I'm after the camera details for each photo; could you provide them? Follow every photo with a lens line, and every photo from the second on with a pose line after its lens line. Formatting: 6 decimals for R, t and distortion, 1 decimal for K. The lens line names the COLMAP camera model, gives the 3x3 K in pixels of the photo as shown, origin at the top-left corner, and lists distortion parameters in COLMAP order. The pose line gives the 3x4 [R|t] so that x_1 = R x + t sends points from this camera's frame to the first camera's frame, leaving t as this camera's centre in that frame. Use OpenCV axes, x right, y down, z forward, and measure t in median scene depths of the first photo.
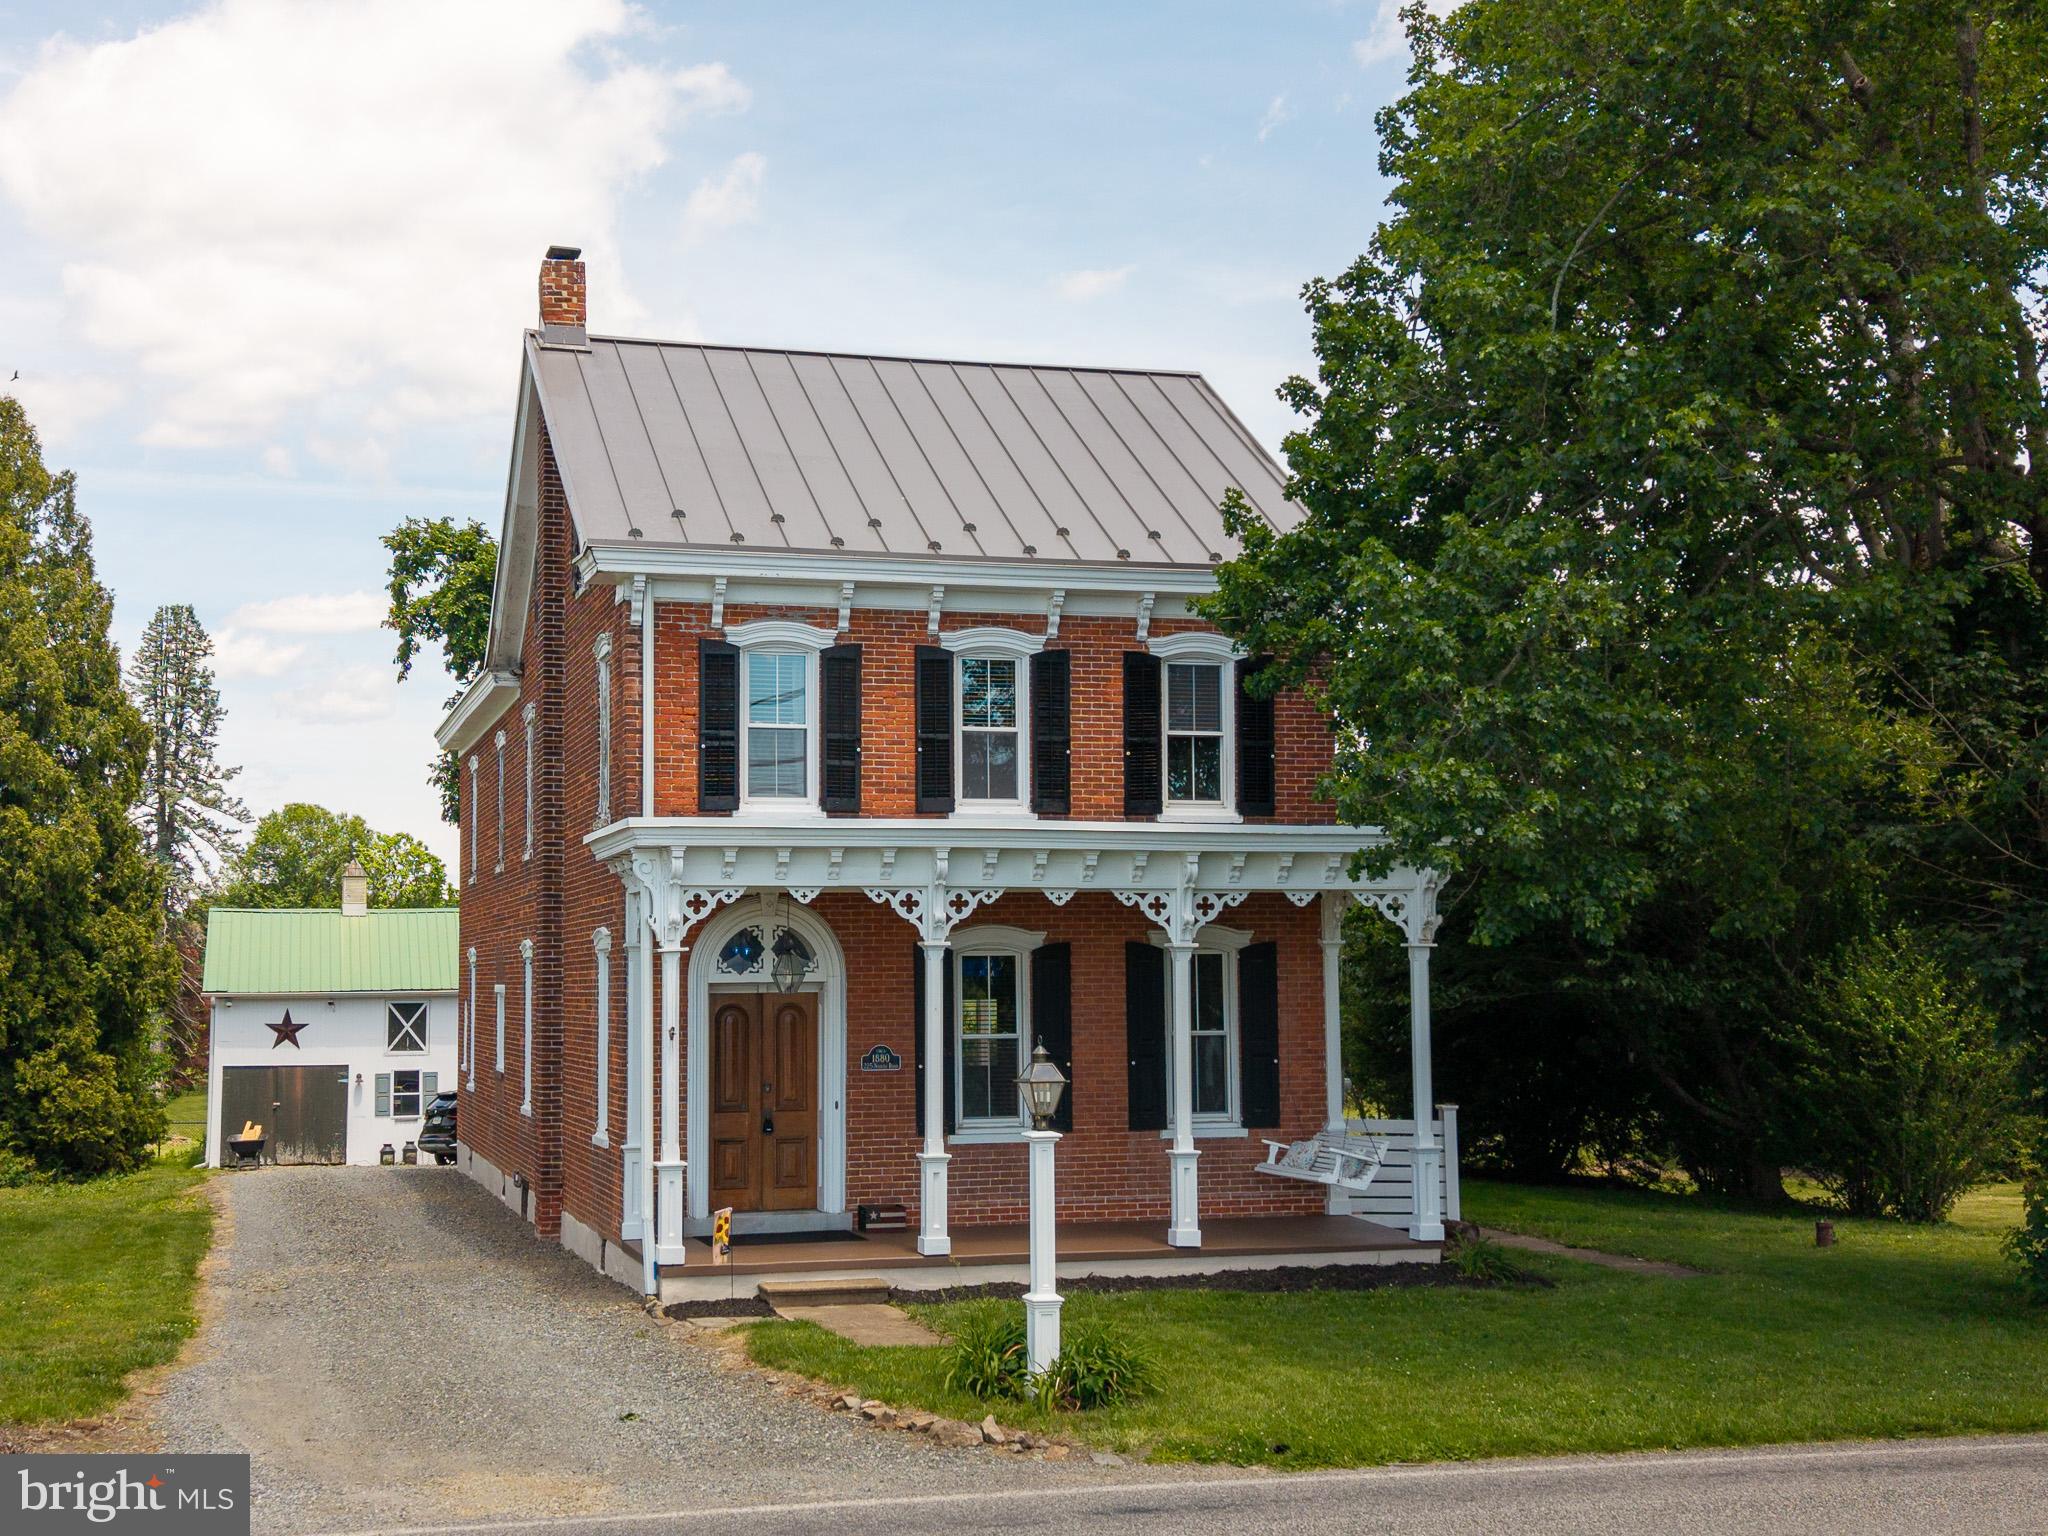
lens RADIAL K [[2605.8, 0, 935.4], [0, 2605.8, 763.3], [0, 0, 1]] dist [0.110189, -0.031421]
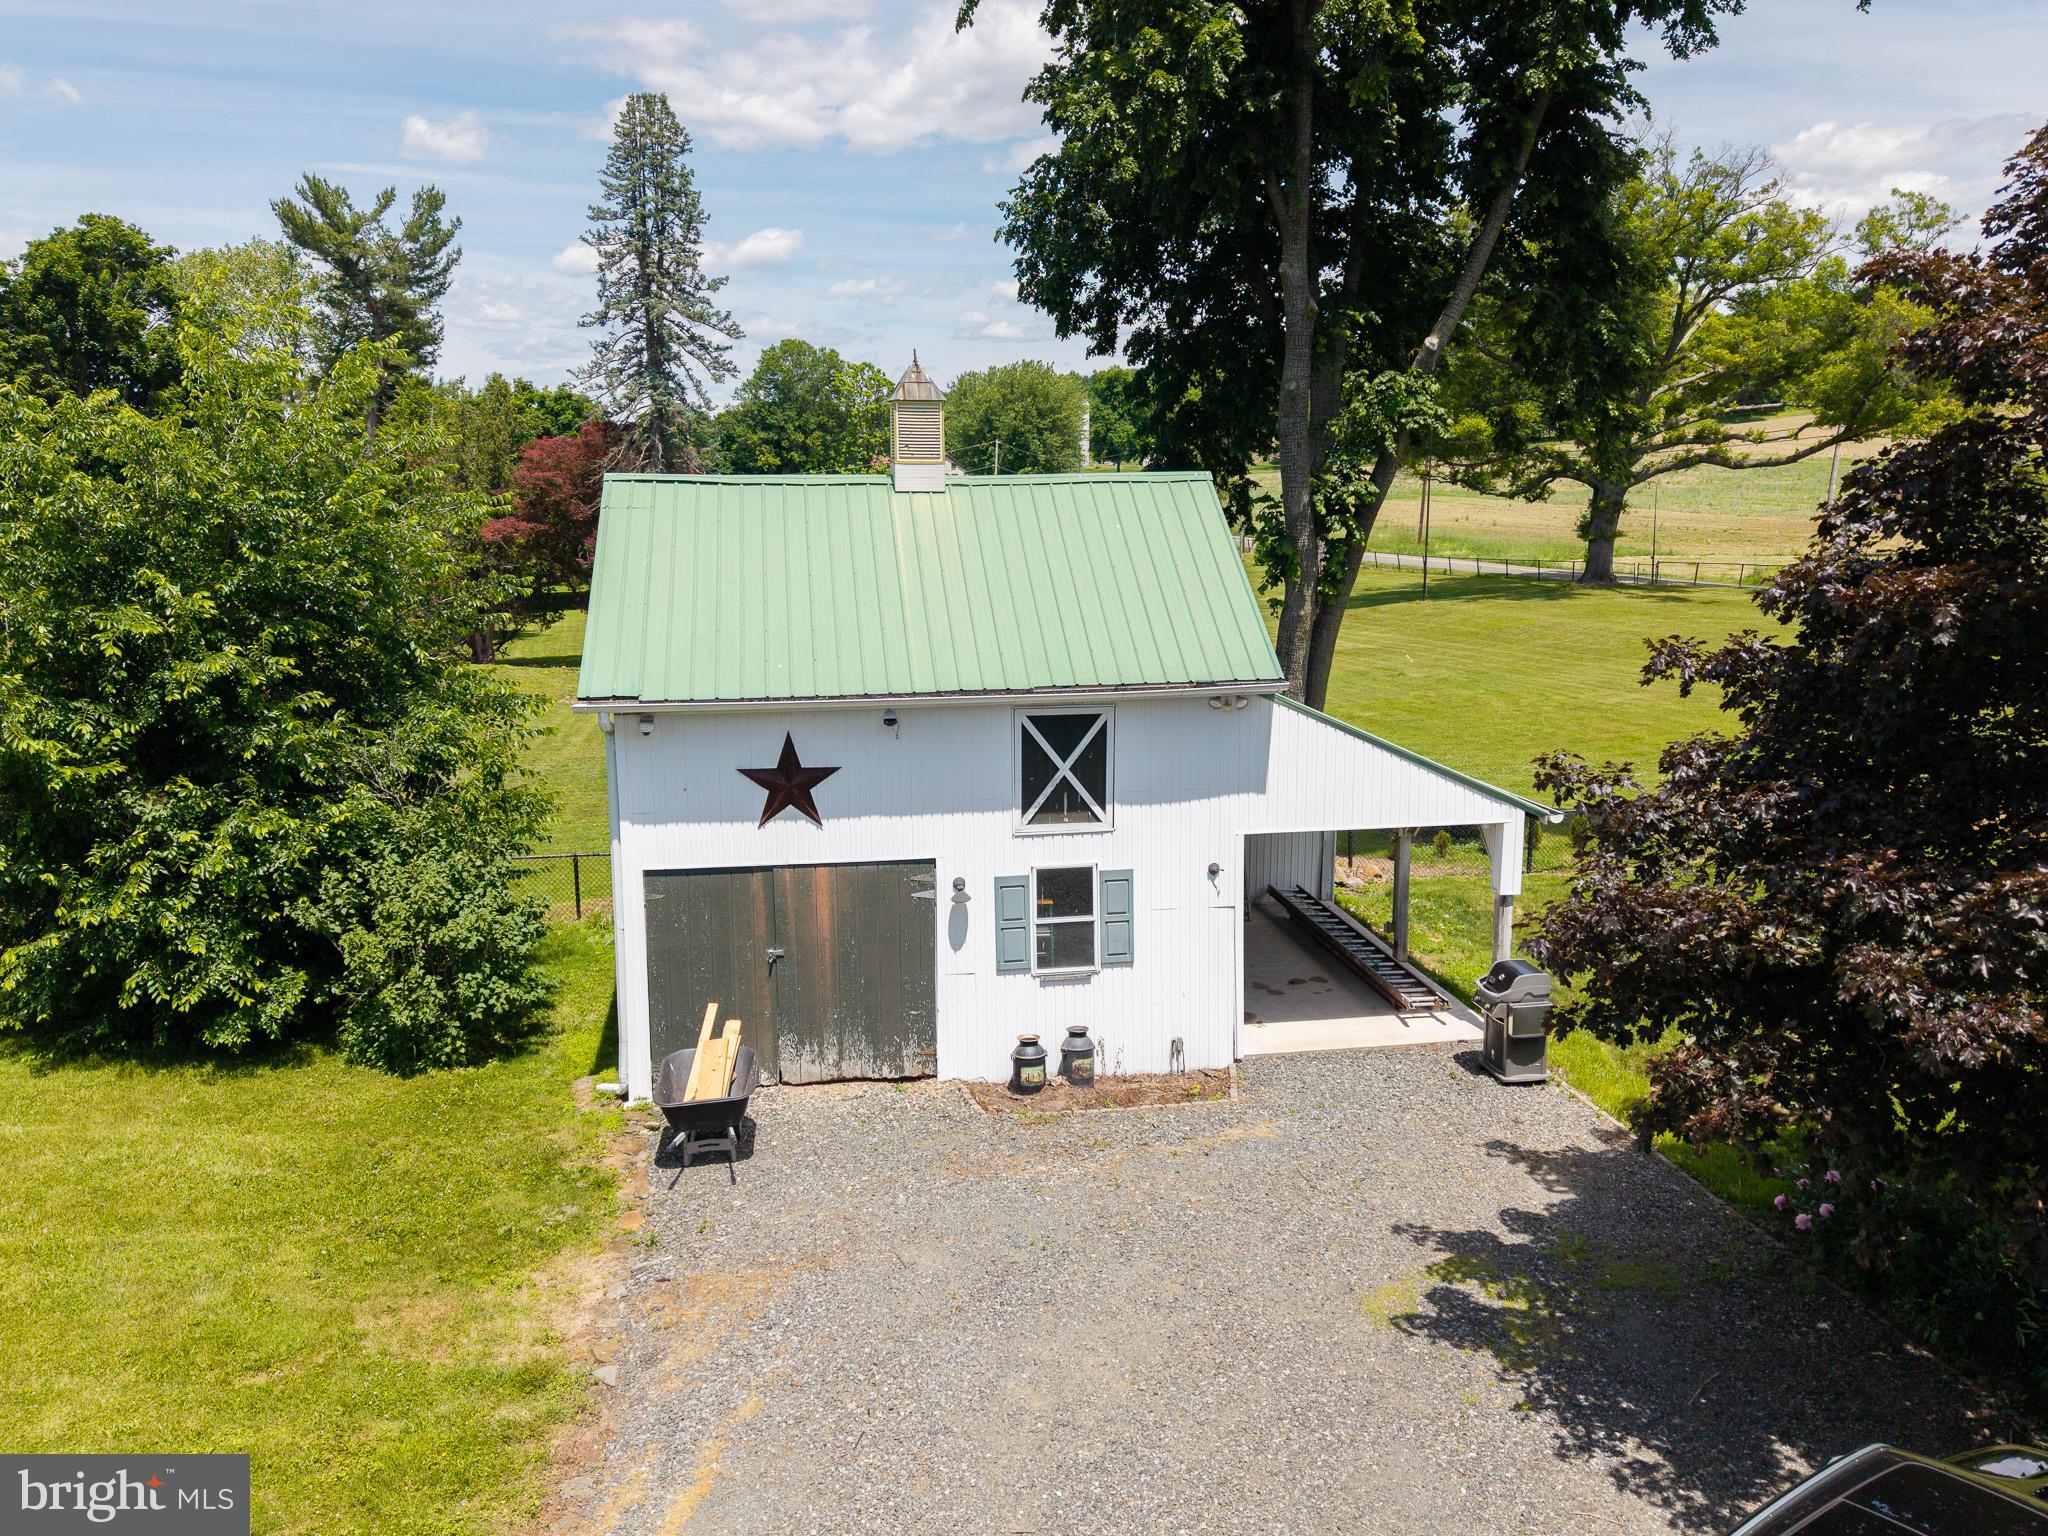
lens RADIAL K [[1542.1, 0, 1024.0], [0, 1542.1, 768.0], [0, 0, 1]] dist [0.108247, -0.104884]
pose [[0.995583, 0.017925, -0.092154, -0.394417], [0.008152, 0.961389, 0.275071, 0.067230], [0.093527, -0.274608, 0.956997, 1.621054]]
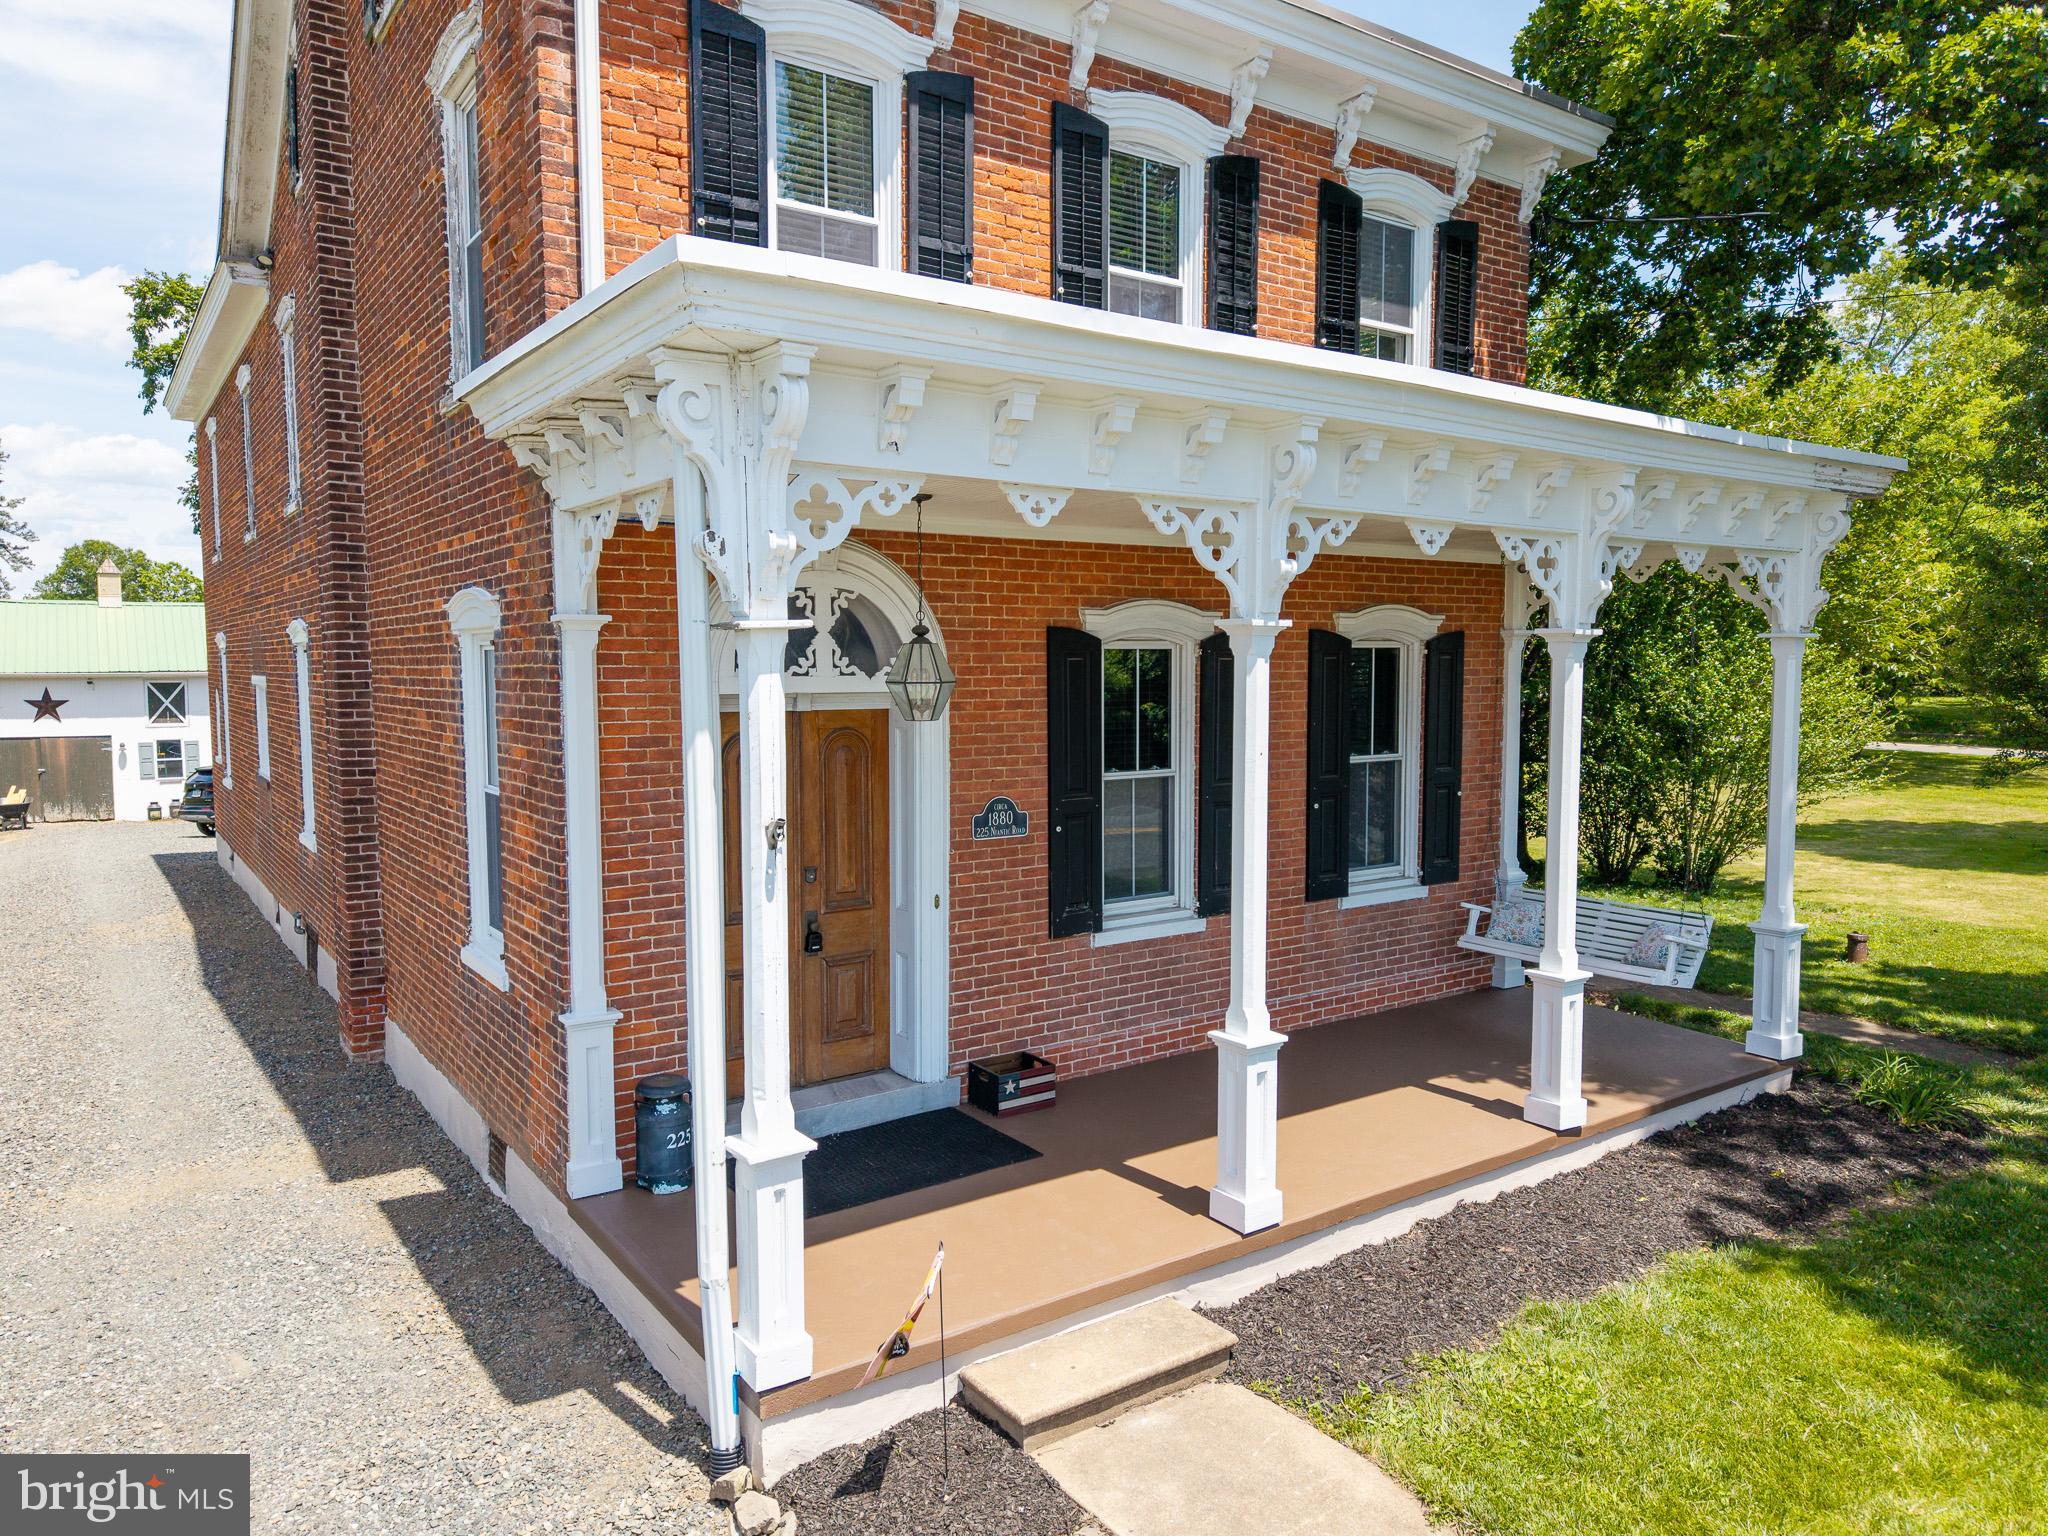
lens RADIAL K [[1374.6, 0, 1024.0], [0, 1374.6, 768.0], [0, 0, 1]] dist [0.057019, -0.066821]
pose [[0.942070, -0.020047, 0.334817, -0.105259], [-0.033102, 0.987782, 0.152283, 0.046789], [-0.333780, -0.154544, 0.929896, 0.616990]]
